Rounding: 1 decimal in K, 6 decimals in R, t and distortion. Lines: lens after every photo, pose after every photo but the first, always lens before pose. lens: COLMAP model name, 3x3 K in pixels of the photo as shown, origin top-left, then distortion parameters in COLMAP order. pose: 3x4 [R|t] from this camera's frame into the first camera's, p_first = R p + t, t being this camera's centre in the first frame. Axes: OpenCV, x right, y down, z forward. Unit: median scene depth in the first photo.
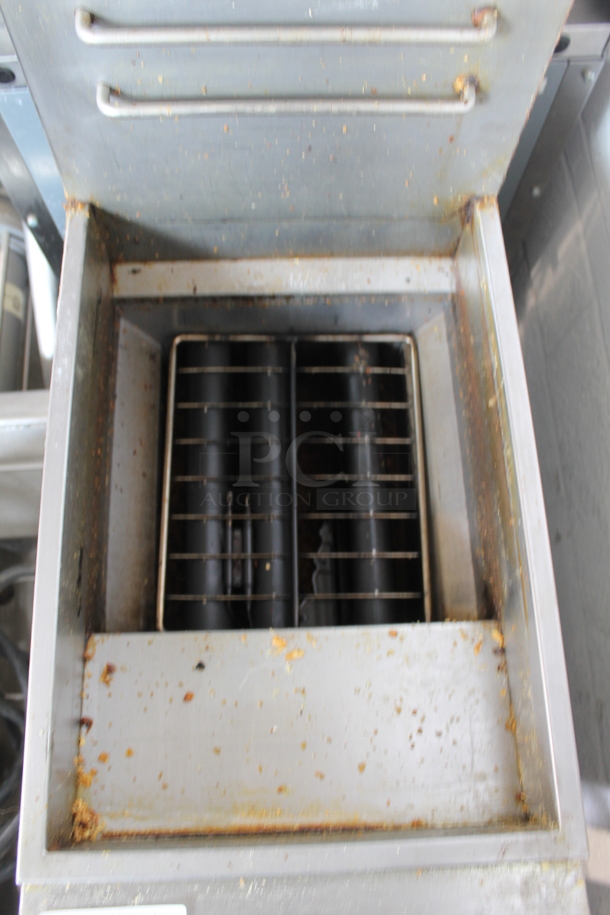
lens RADIAL K [[775.5, 0, 305.0], [0, 775.5, 457.5], [0, 0, 1]] dist [-0.164377, 0.170832]
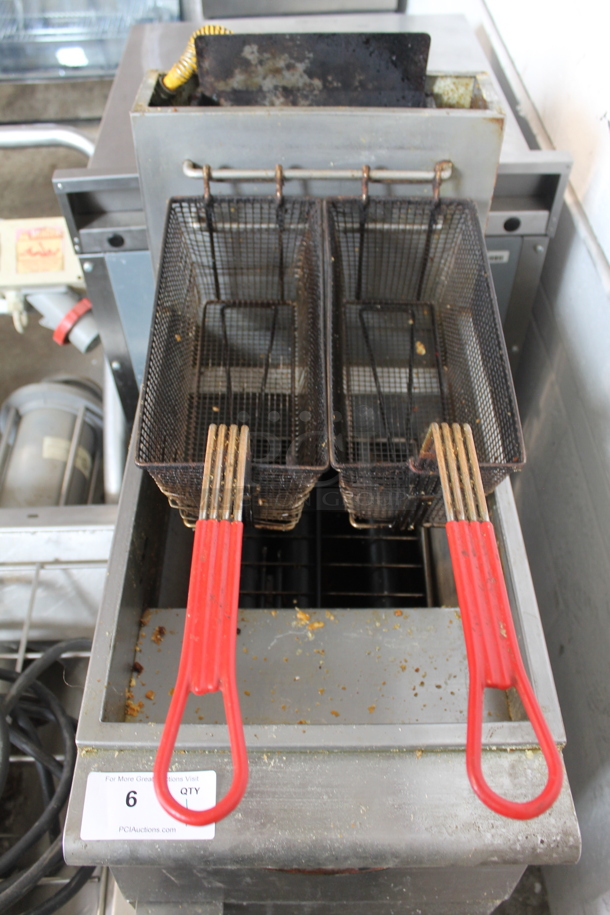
lens RADIAL K [[775.5, 0, 305.0], [0, 775.5, 457.5], [0, 0, 1]] dist [-0.164377, 0.170832]
pose [[0.999103, 0.008389, -0.041496, 0.017532], [-0.022834, 0.932156, -0.361336, 0.447475], [0.035650, 0.361960, 0.931512, -0.210351]]
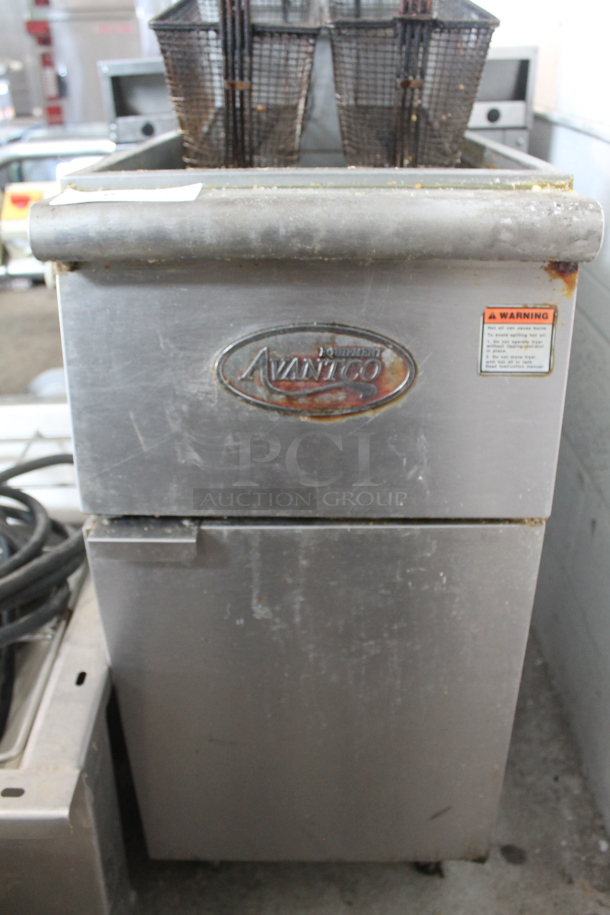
lens RADIAL K [[775.5, 0, 305.0], [0, 775.5, 457.5], [0, 0, 1]] dist [-0.164377, 0.170832]
pose [[0.997728, -0.006848, -0.067019, 0.047025], [-0.040157, 0.738309, -0.673266, 1.292391], [0.054091, 0.674428, 0.736357, 0.348560]]
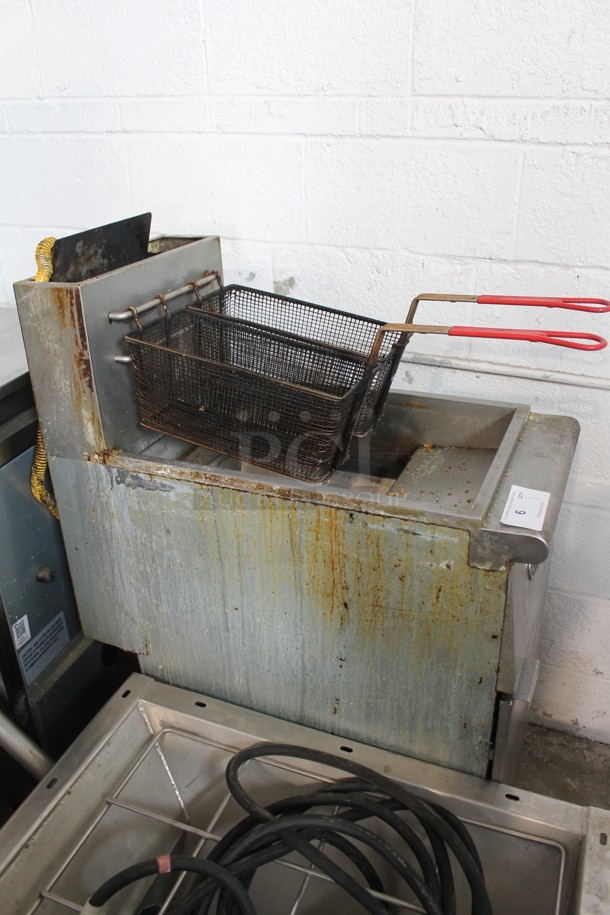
lens RADIAL K [[775.5, 0, 305.0], [0, 775.5, 457.5], [0, 0, 1]] dist [-0.164377, 0.170832]
pose [[0.401992, -0.430064, 0.808361, -1.580237], [0.877318, 0.433651, -0.205573, 0.393658], [-0.262137, 0.791828, 0.551627, -0.006279]]
